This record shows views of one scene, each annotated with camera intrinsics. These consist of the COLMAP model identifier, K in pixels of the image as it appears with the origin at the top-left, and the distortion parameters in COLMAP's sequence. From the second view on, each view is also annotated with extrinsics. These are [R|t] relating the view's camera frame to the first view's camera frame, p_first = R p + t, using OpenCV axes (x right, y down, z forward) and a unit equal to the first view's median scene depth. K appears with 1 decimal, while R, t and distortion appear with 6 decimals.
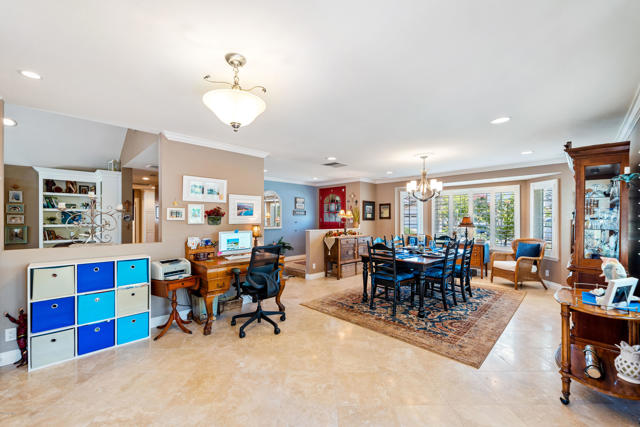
lens RADIAL K [[258.4, 0, 322.9], [0, 258.4, 218.6], [0, 0, 1]] dist [0.003130, 0.000069]
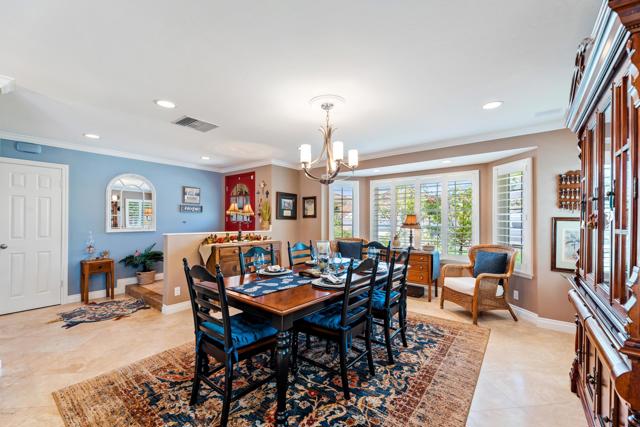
lens RADIAL K [[258.4, 0, 322.9], [0, 258.4, 218.6], [0, 0, 1]] dist [0.003130, 0.000069]
pose [[0.992979, 0.002994, 0.118256, 0.244192], [-0.002396, 0.999984, -0.005203, 0.010413], [-0.118270, 0.004884, 0.992970, 0.336589]]
